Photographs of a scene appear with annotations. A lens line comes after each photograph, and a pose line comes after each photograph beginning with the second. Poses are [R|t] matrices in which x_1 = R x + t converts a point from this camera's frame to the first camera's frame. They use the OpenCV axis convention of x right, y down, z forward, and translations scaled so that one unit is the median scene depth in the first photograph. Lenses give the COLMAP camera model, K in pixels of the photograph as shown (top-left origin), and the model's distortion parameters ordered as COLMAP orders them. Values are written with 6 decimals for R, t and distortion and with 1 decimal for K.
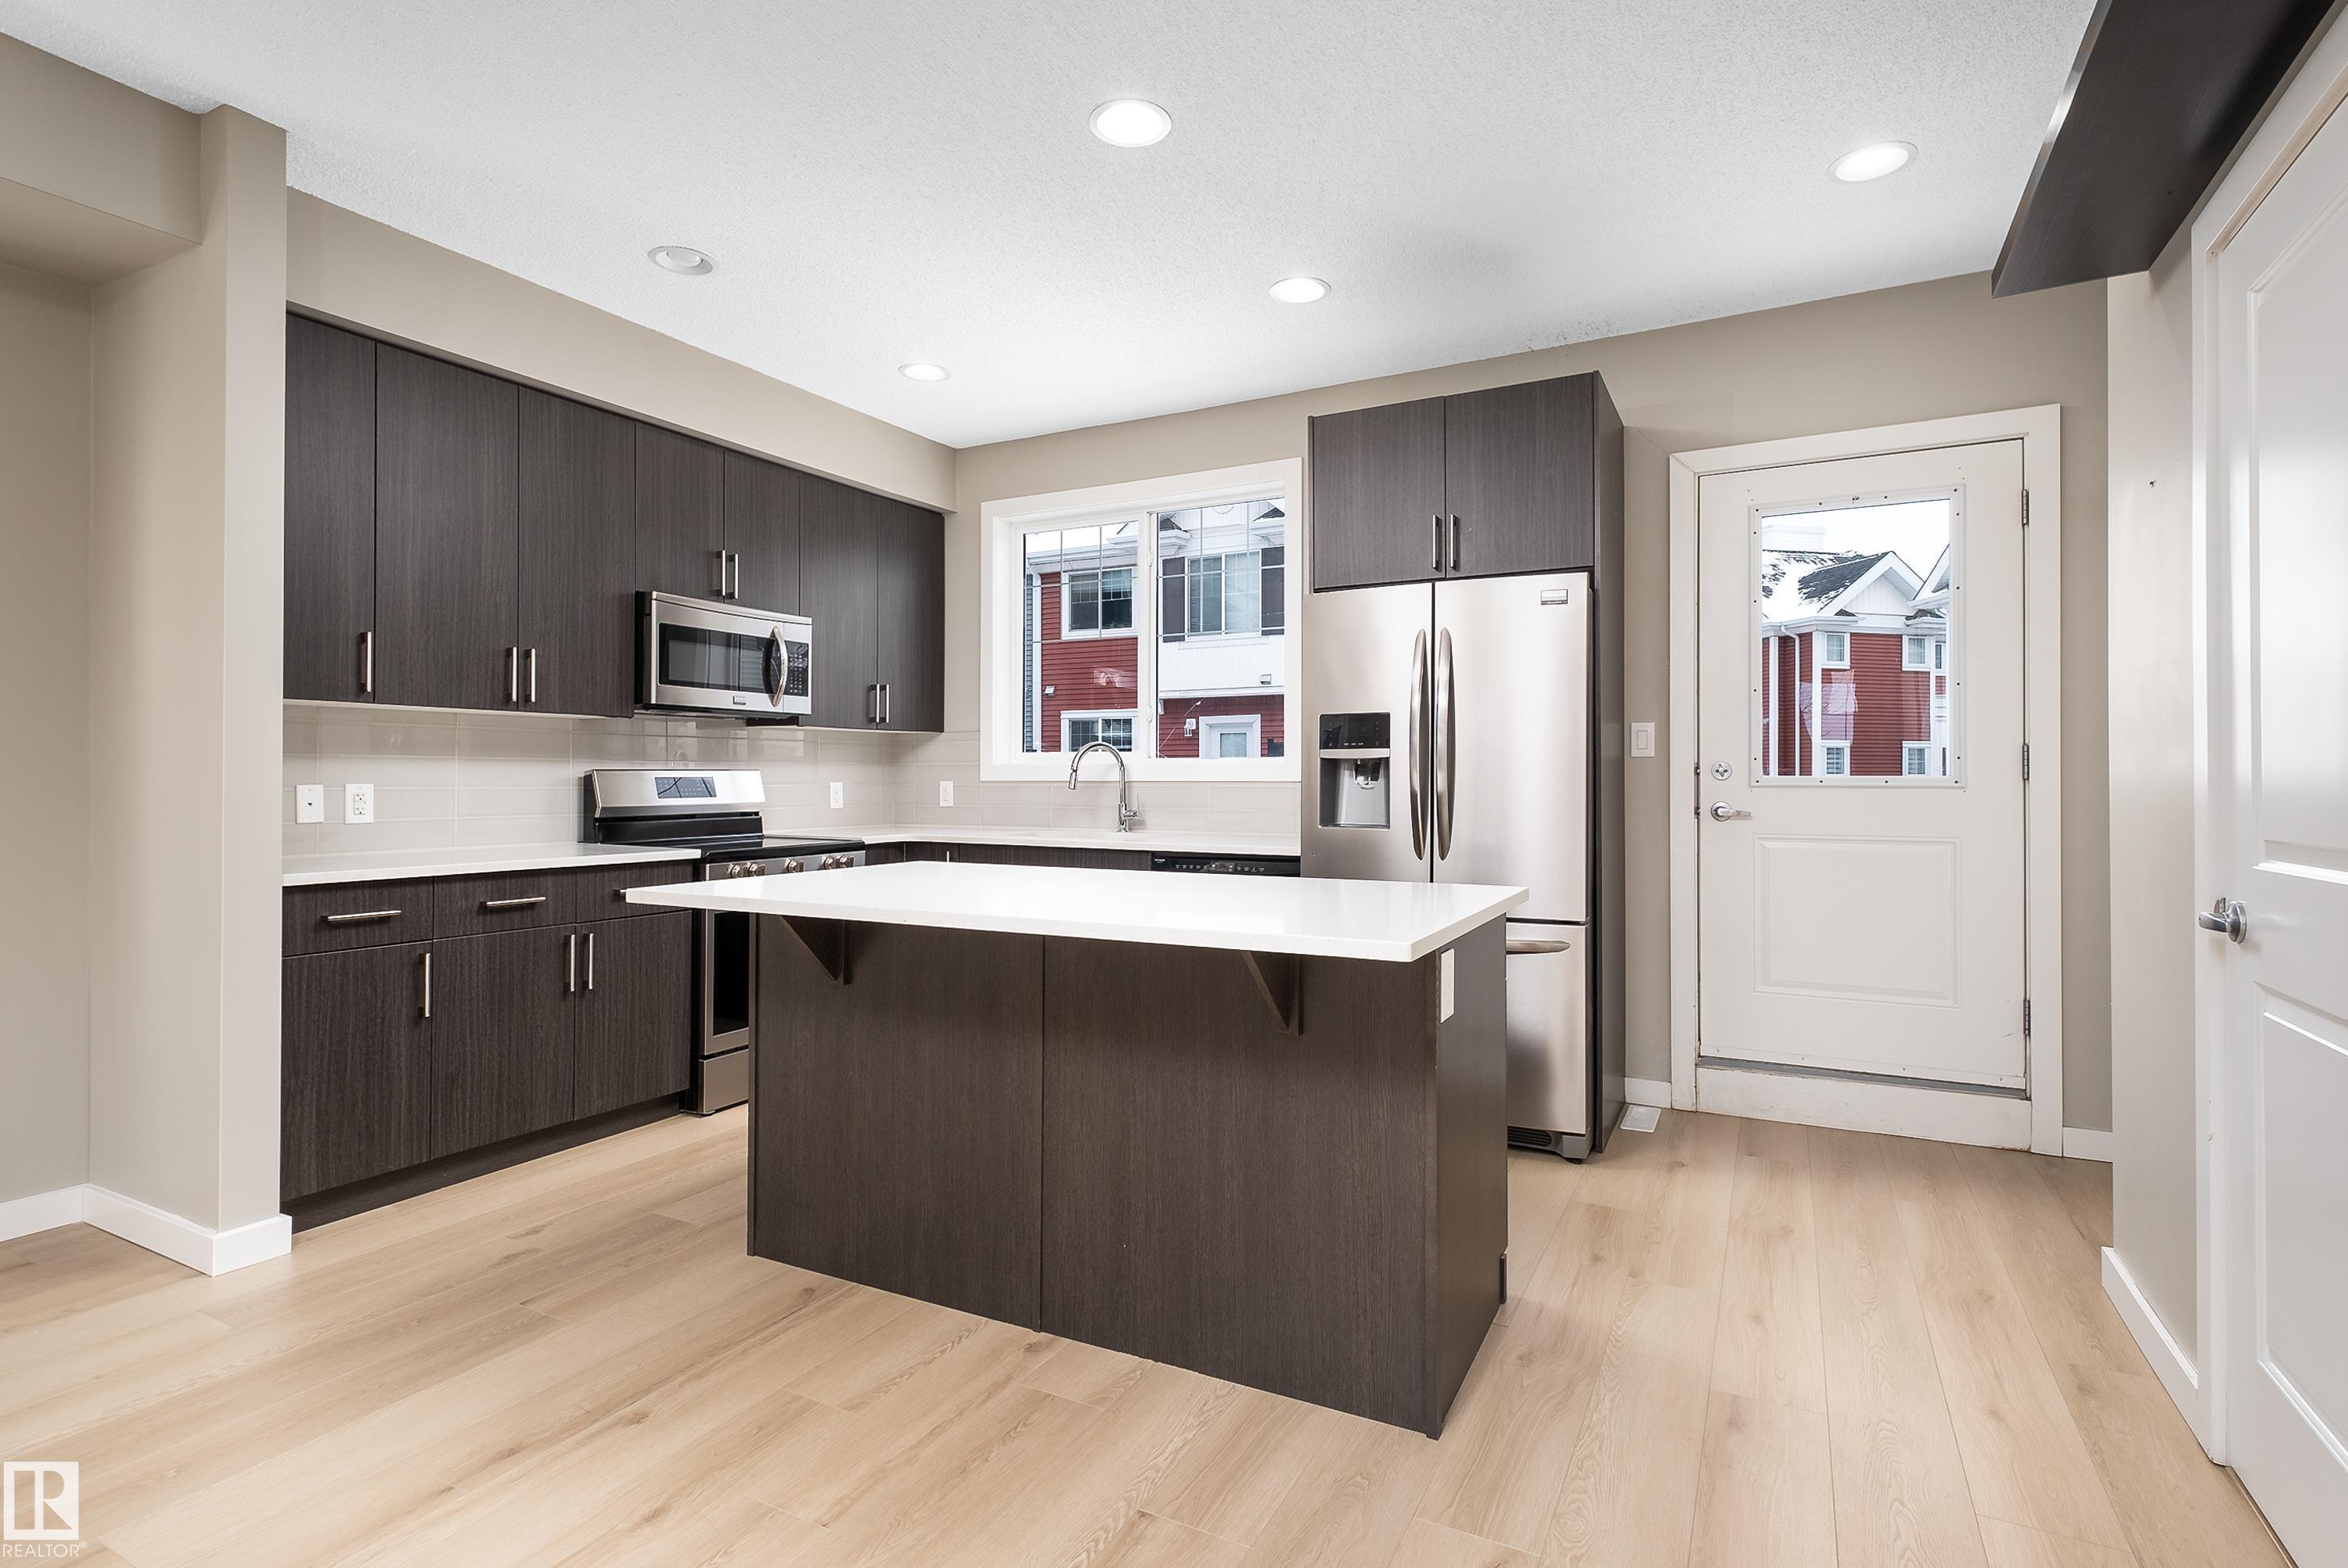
lens RADIAL K [[1114.5, 0, 1176.7], [0, 1114.5, 764.4], [0, 0, 1]] dist [0.015871, -0.009961]
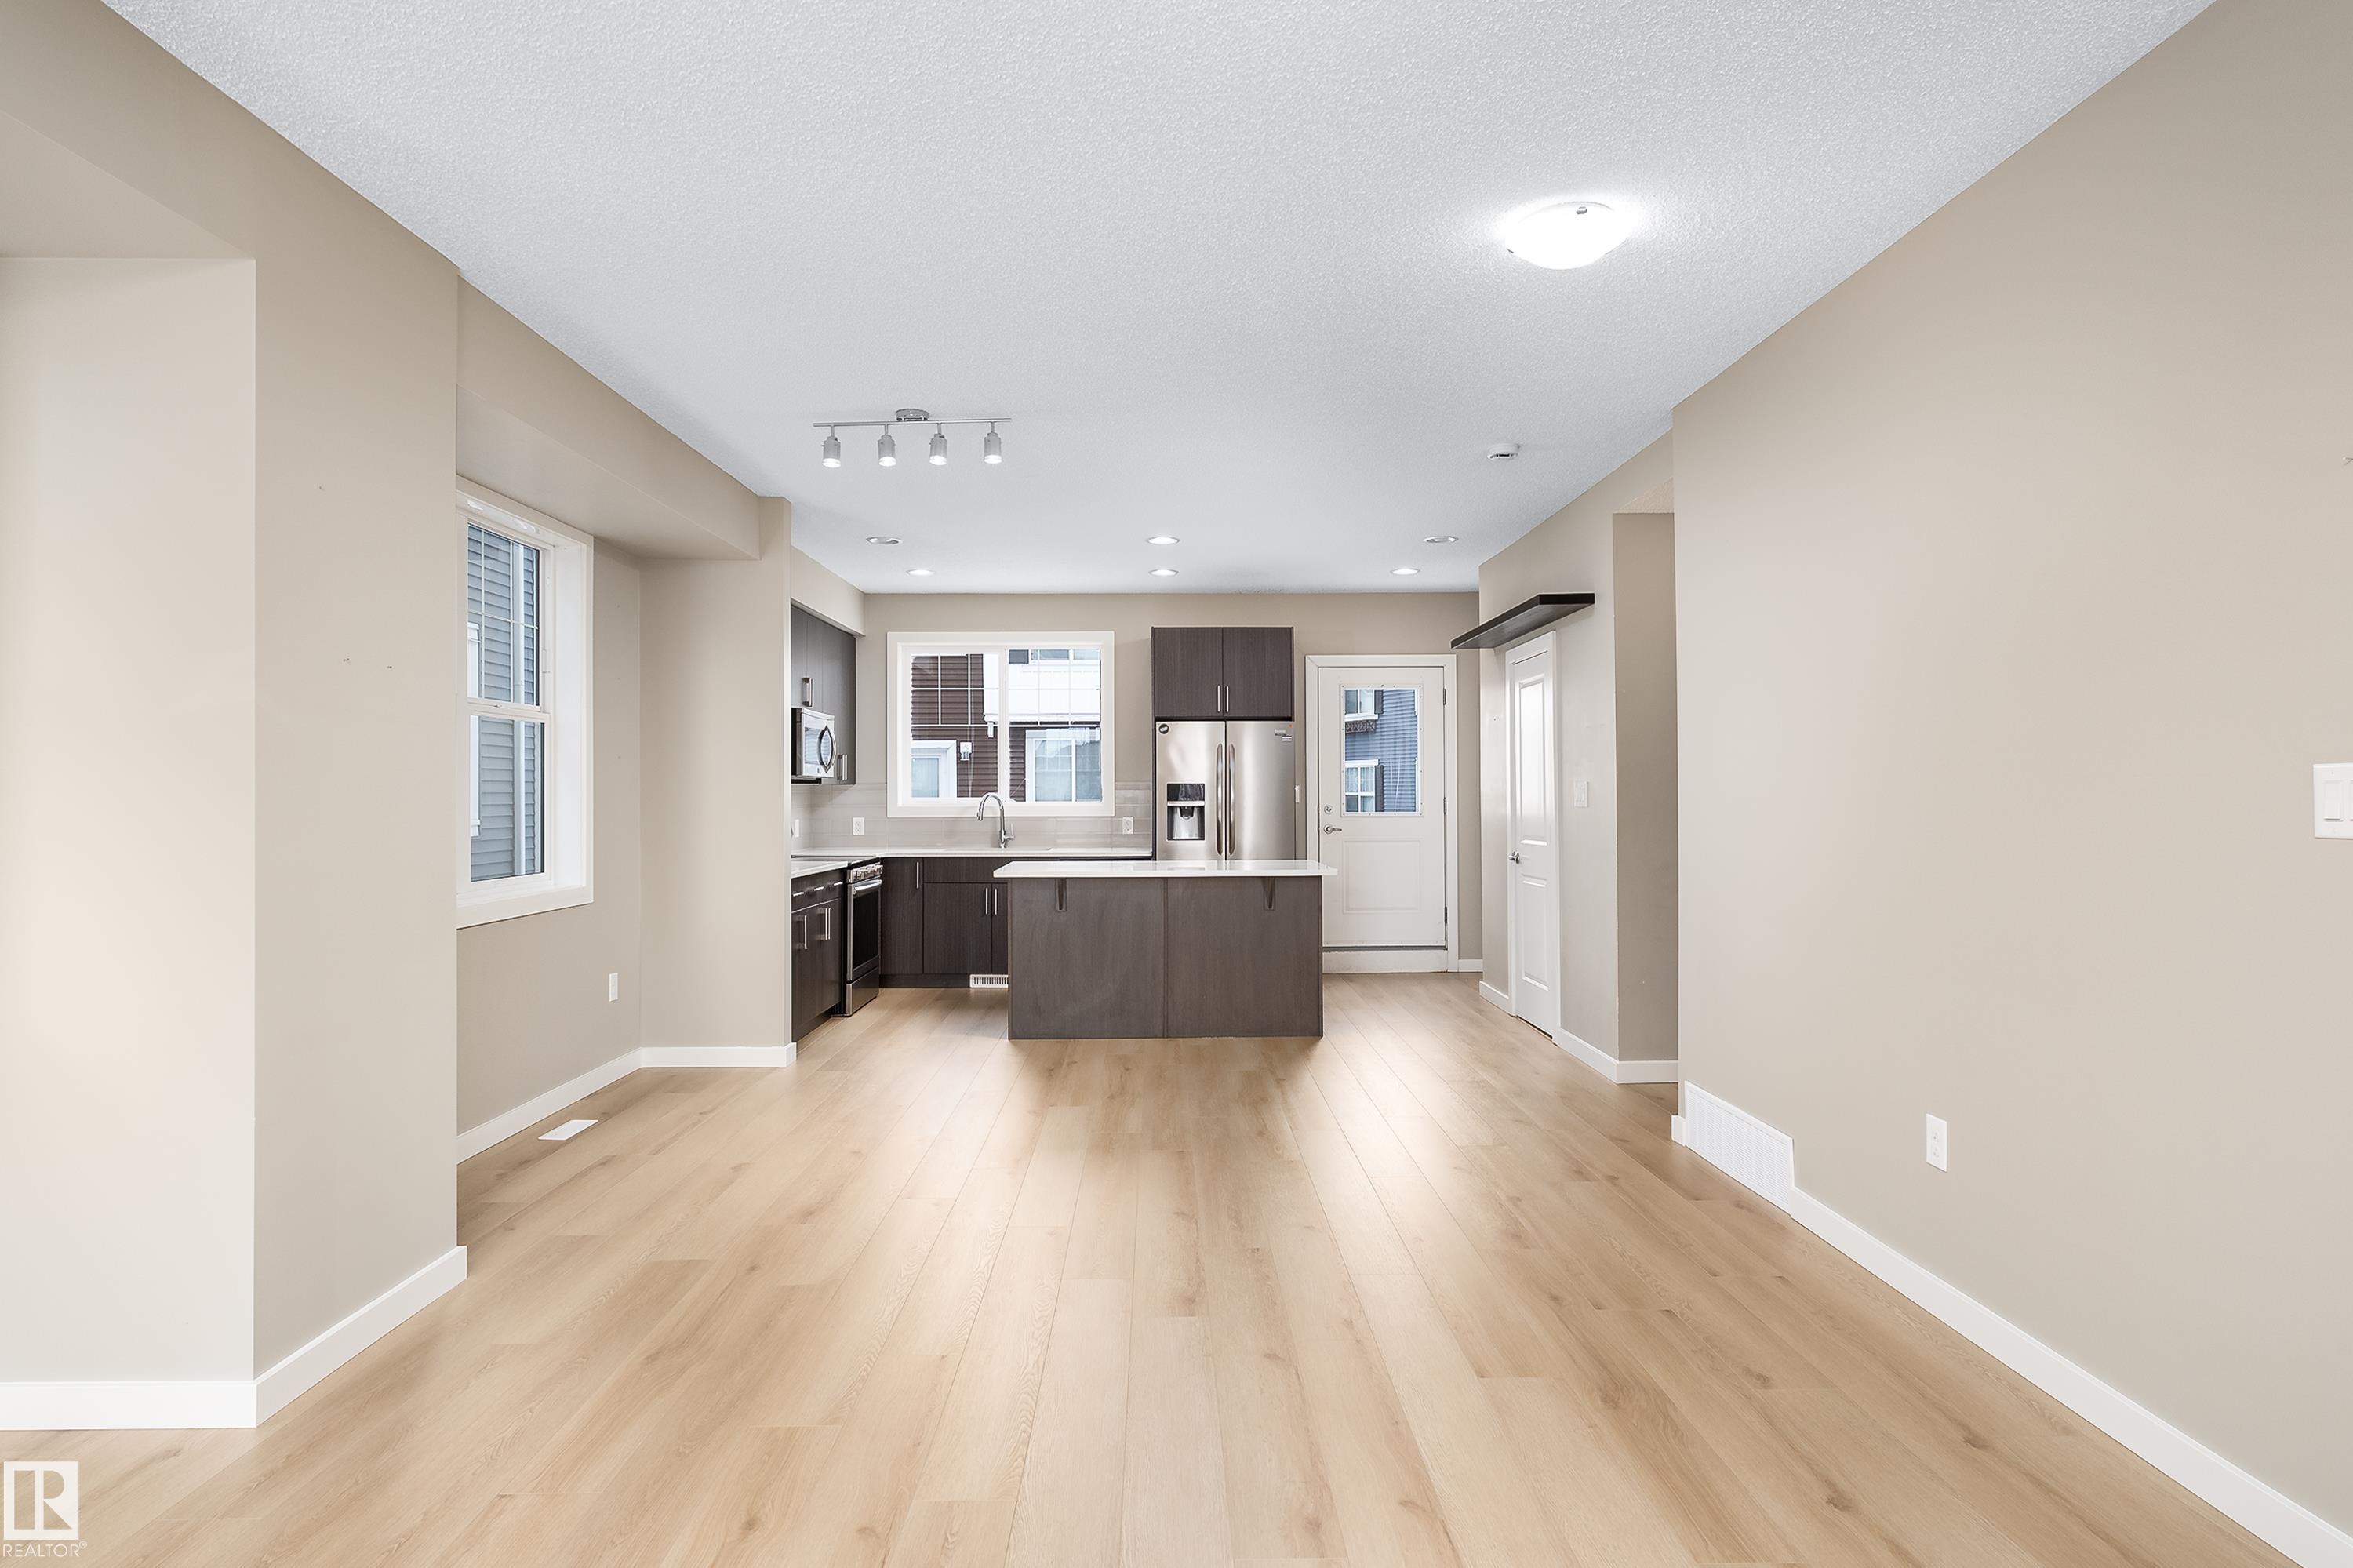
lens RADIAL K [[1236.6, 0, 1163.9], [0, 1236.6, 786.7], [0, 0, 1]] dist [-0.027359, 0.000328]
pose [[0.881139, -0.000991, 0.472856, -0.856139], [-0.001353, 0.999988, 0.004616, -0.046551], [-0.472855, -0.004707, 0.881127, -0.866697]]
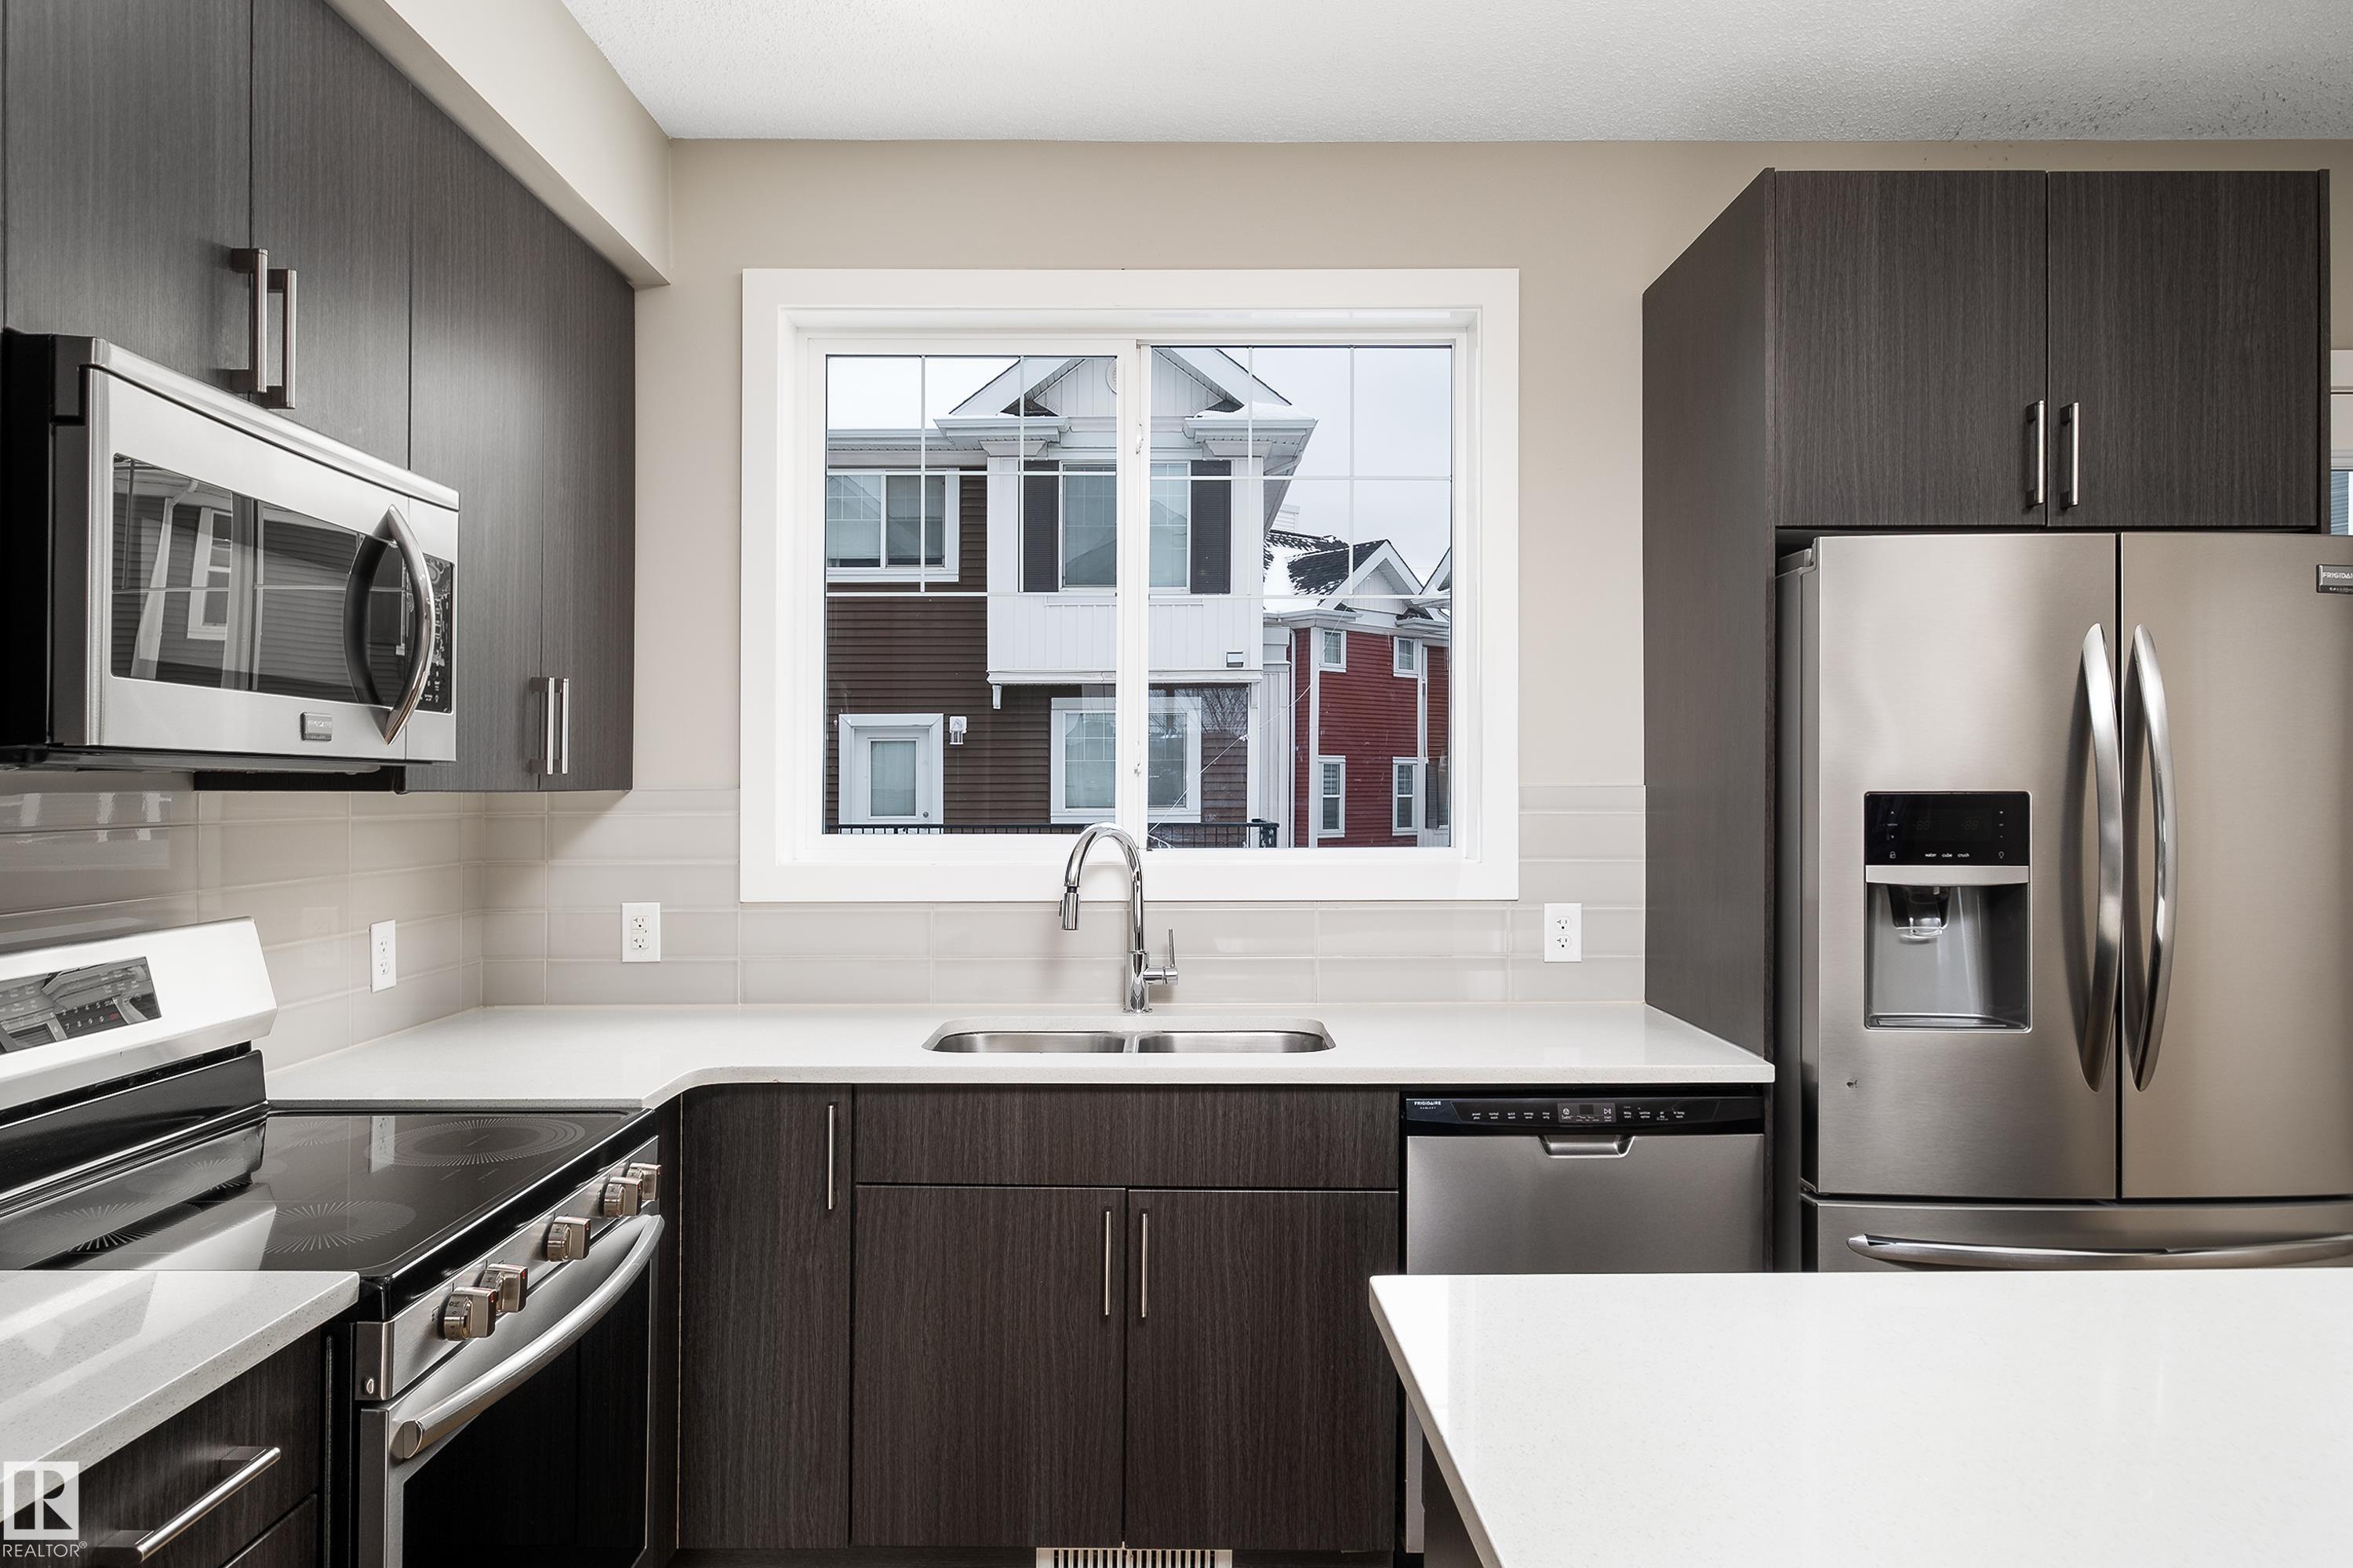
lens RADIAL K [[1469.2, 0, 1176.5], [0, 1469.2, 784.0], [0, 0, 1]] dist [0.003817, -0.001469]
pose [[0.883402, 0.000427, 0.468615, -0.398654], [-0.003240, 0.999981, 0.005197, -0.047398], [-0.468604, -0.006109, 0.883387, 0.549576]]
